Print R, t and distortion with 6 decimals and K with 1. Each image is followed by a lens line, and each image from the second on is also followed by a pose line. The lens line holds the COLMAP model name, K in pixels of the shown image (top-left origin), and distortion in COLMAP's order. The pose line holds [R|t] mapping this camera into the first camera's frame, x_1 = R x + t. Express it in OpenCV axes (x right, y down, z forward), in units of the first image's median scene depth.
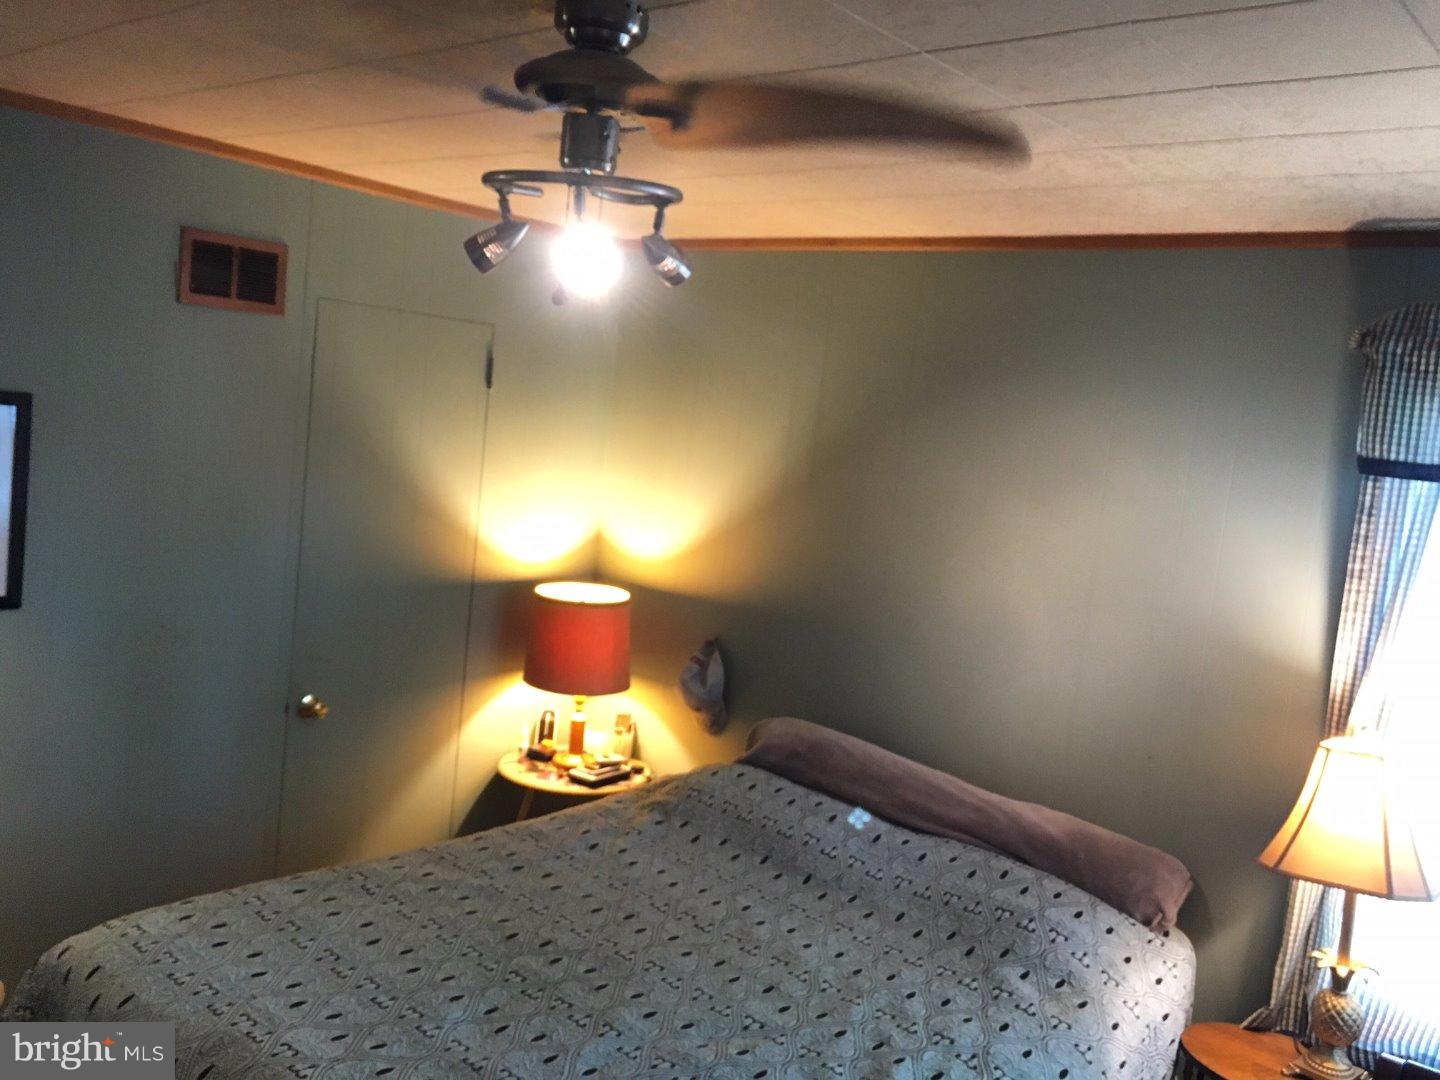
lens RADIAL K [[1236.2, 0, 720.0], [0, 1236.2, 540.0], [0, 0, 1]] dist [0.047396, 0.003115]
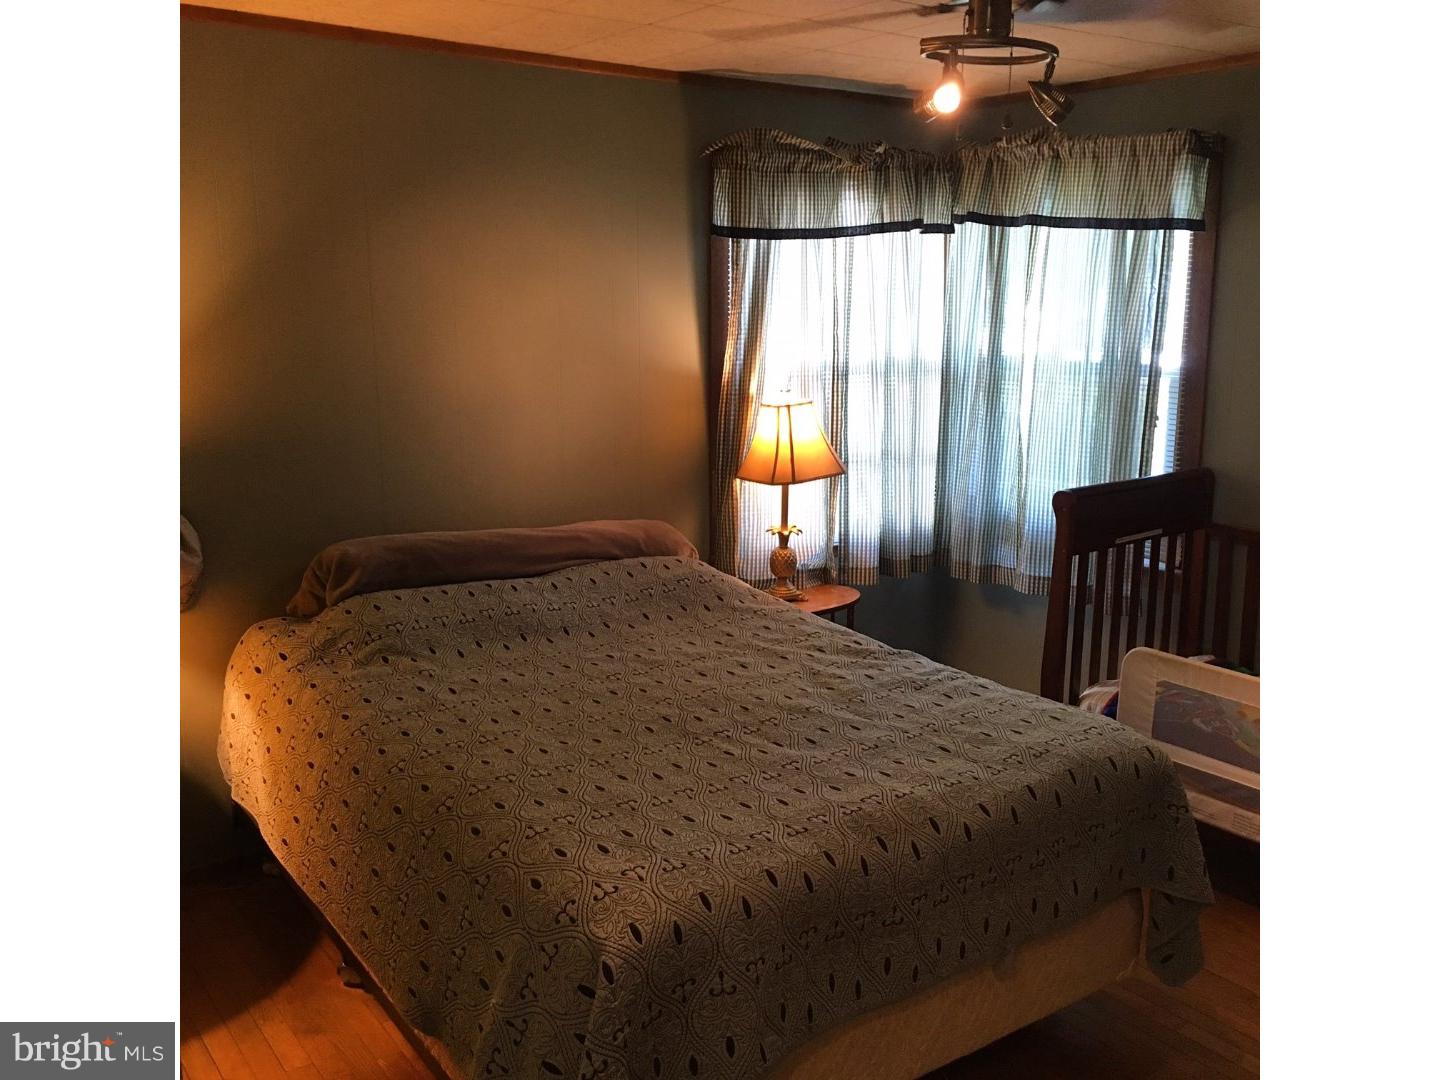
lens RADIAL K [[1252.0, 0, 720.0], [0, 1252.0, 540.0], [0, 0, 1]] dist [0.136119, 0.003251]
pose [[0.222171, -0.304988, 0.926079, -1.122678], [0.125416, 0.950866, 0.283064, -0.147806], [-0.966908, 0.053256, 0.249505, 0.643620]]
